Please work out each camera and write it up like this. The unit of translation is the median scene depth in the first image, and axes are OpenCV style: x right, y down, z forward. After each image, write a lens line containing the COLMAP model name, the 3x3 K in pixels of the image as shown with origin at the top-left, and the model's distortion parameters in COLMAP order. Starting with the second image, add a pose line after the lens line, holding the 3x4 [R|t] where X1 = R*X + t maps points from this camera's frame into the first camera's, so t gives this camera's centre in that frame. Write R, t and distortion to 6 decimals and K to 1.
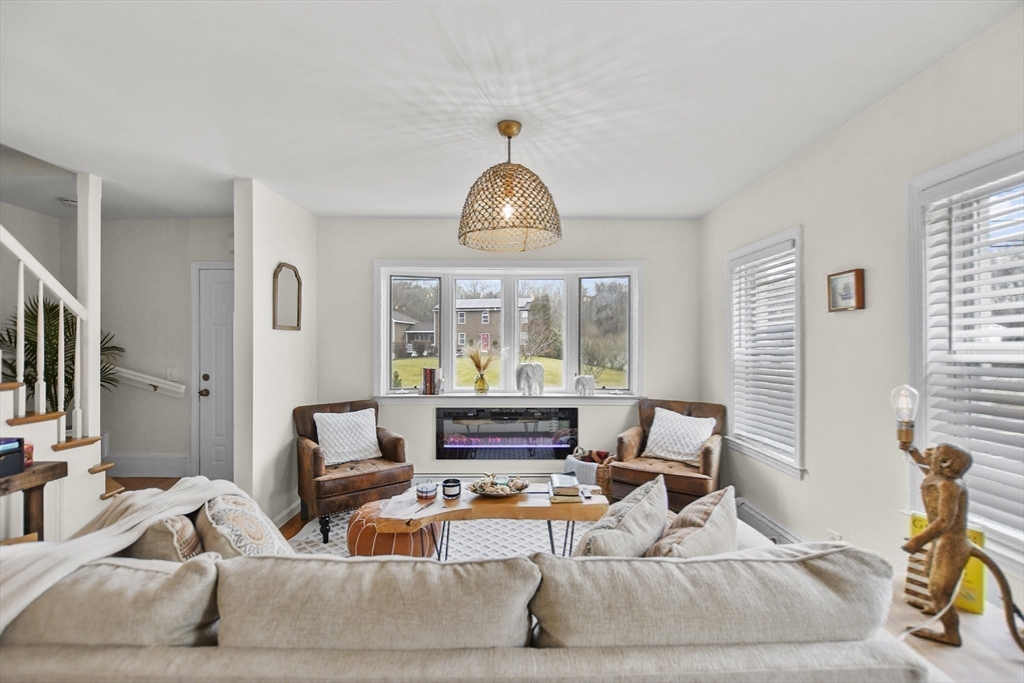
lens RADIAL K [[446.2, 0, 507.7], [0, 446.2, 340.2], [0, 0, 1]] dist [-0.011632, 0.001254]
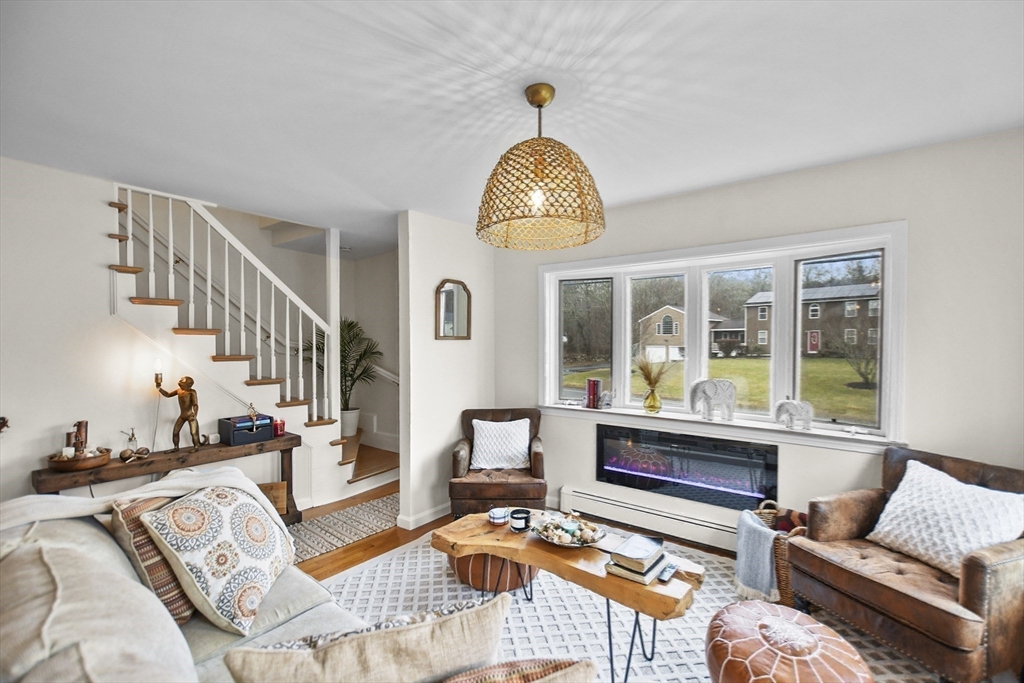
lens RADIAL K [[446.2, 0, 508.2], [0, 446.2, 346.9], [0, 0, 1]] dist [-0.011632, 0.001254]
pose [[0.782354, 0.005111, -0.622813, 0.351452], [0.005968, 0.999859, 0.015703, -0.025319], [0.622805, -0.016002, 0.782213, 0.251026]]
